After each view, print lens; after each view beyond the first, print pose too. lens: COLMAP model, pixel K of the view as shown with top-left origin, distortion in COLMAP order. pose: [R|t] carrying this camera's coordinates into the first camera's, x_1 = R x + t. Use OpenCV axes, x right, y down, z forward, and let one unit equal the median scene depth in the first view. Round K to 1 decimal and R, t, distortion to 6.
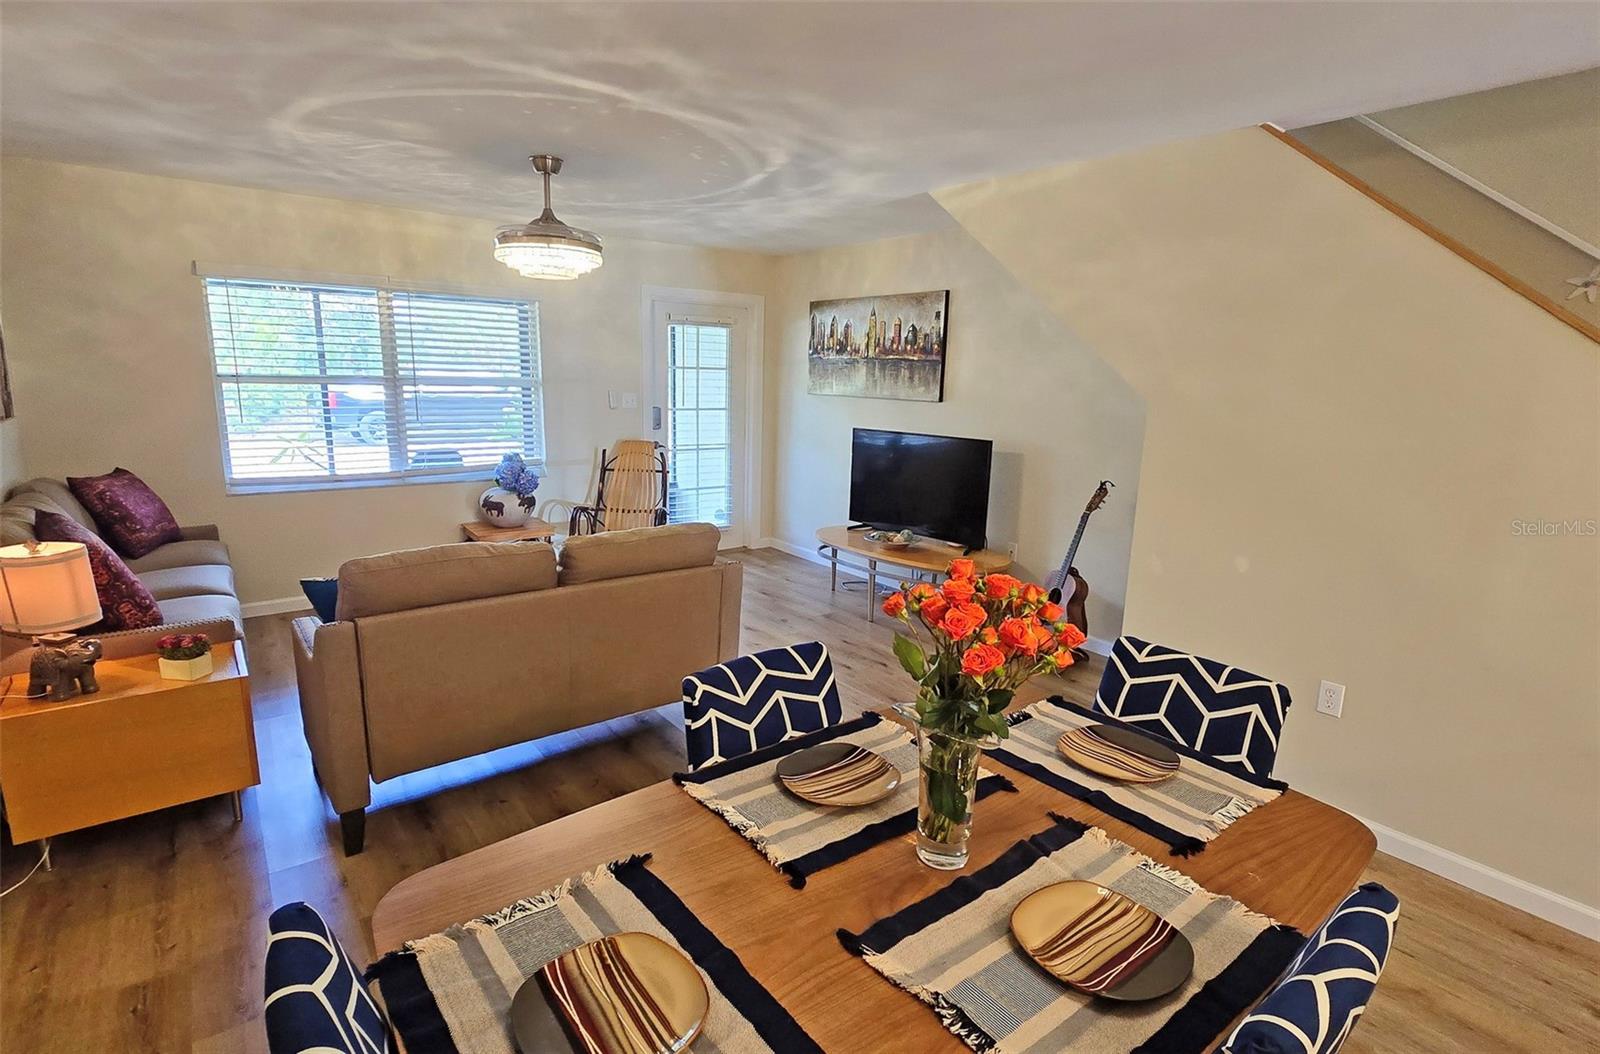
lens RADIAL K [[789.2, 0, 795.3], [0, 789.2, 534.2], [0, 0, 1]] dist [-0.002936, -0.002557]
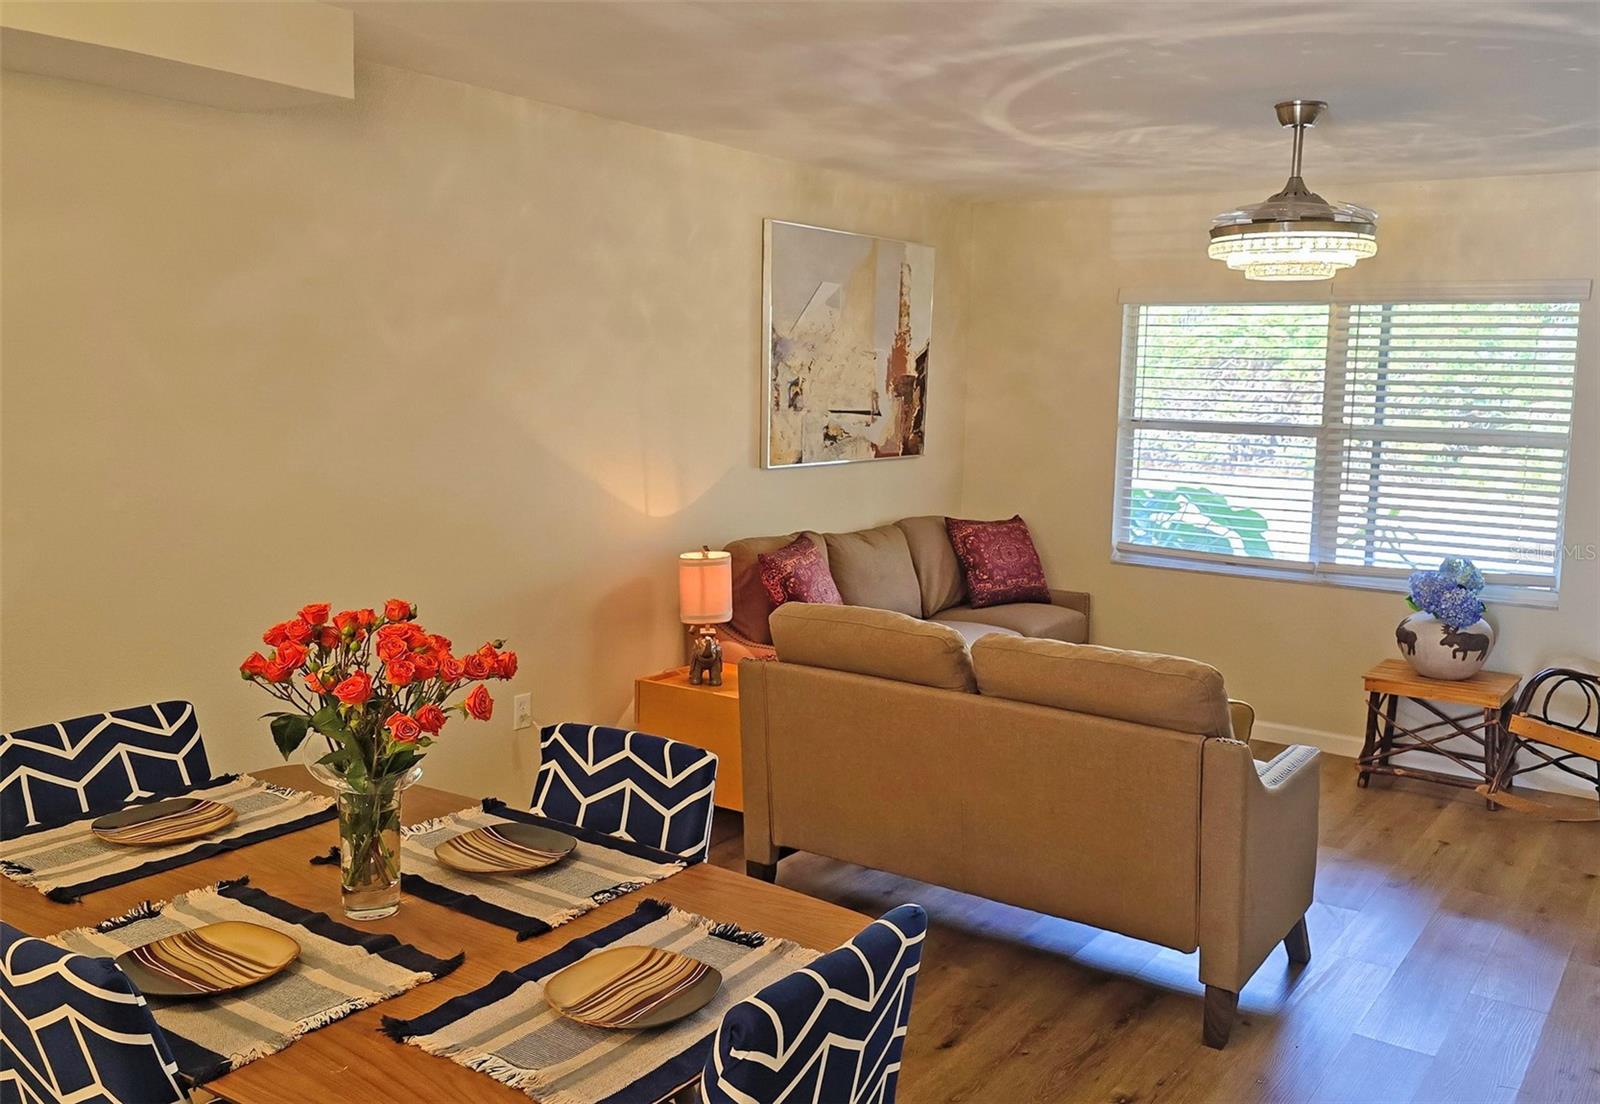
lens RADIAL K [[1357.1, 0, 833.6], [0, 1357.1, 540.1], [0, 0, 1]] dist [0.075356, -0.087933]
pose [[0.316812, 0.099089, -0.943298, 0.473377], [-0.210014, 0.977171, 0.032113, -0.049969], [0.924945, 0.187932, 0.330390, 0.222972]]
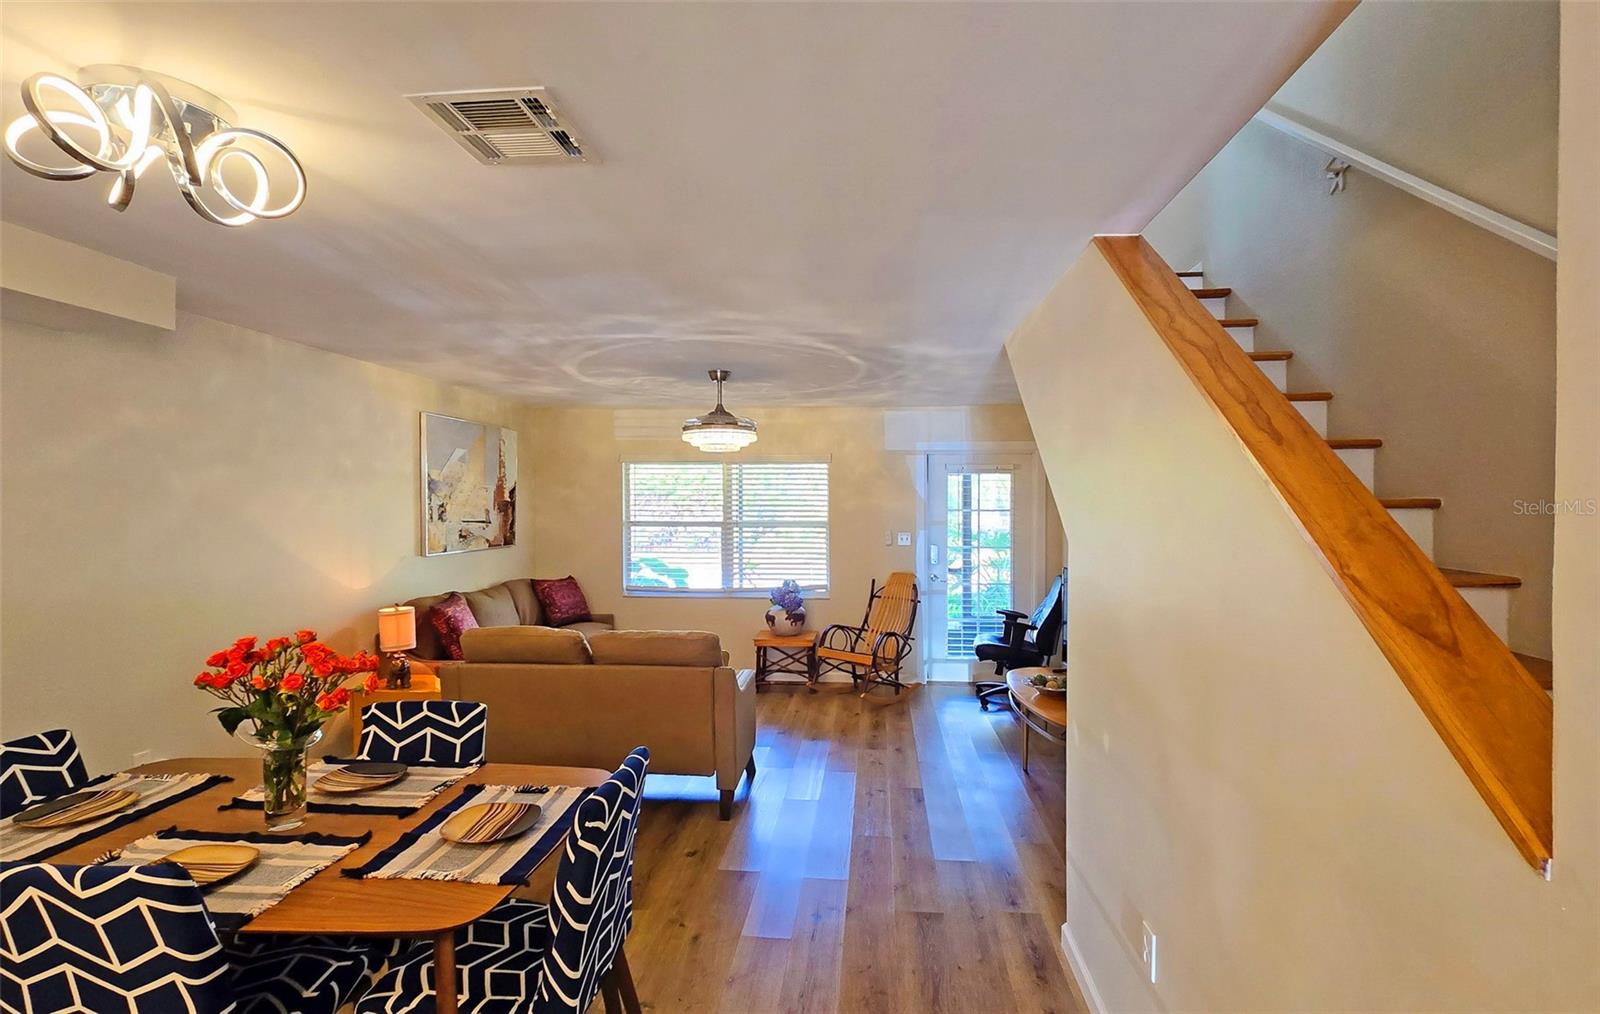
lens RADIAL K [[739.5, 0, 820.8], [0, 739.5, 510.6], [0, 0, 1]] dist [-0.004376, 0.000840]
pose [[0.749611, -0.019224, -0.661600, 0.489693], [-0.118070, 0.979662, -0.162241, -0.021506], [0.651263, 0.199733, 0.732095, 0.126147]]
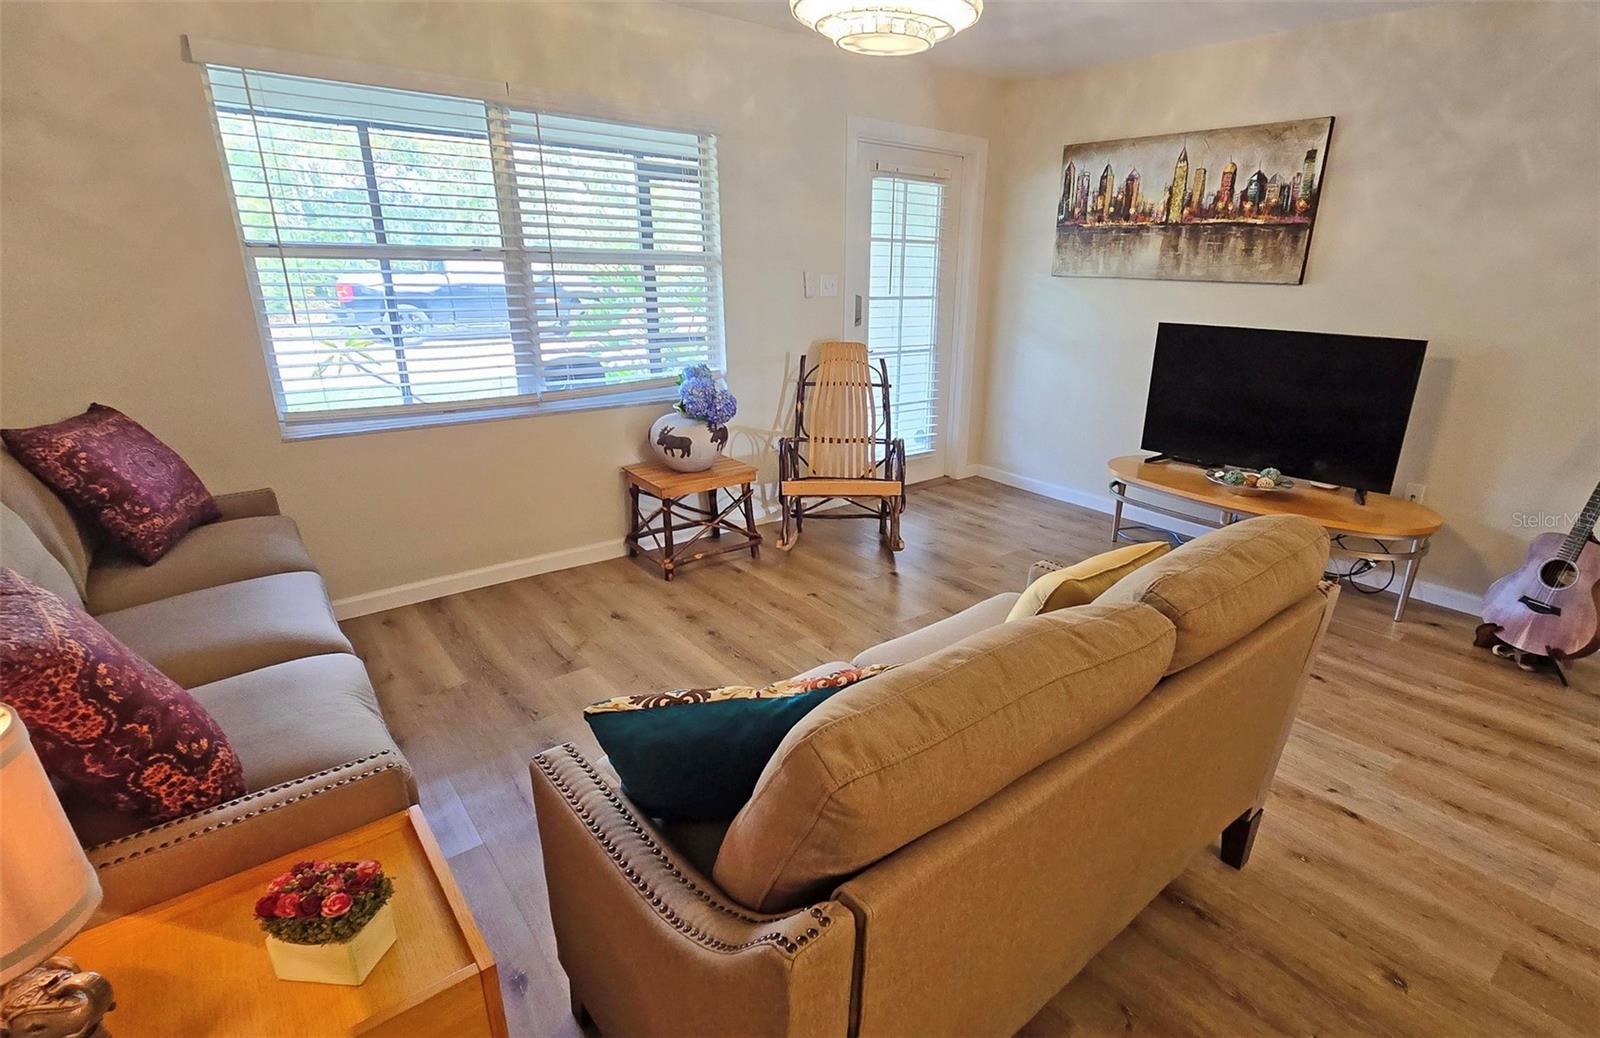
lens RADIAL K [[780.0, 0, 867.8], [0, 780.0, 529.9], [0, 0, 1]] dist [-0.008384, 0.001216]
pose [[0.998058, -0.023499, 0.057688, -0.255679], [0.015831, 0.991393, 0.129958, -0.045989], [-0.060245, -0.128793, 0.989840, 0.303232]]
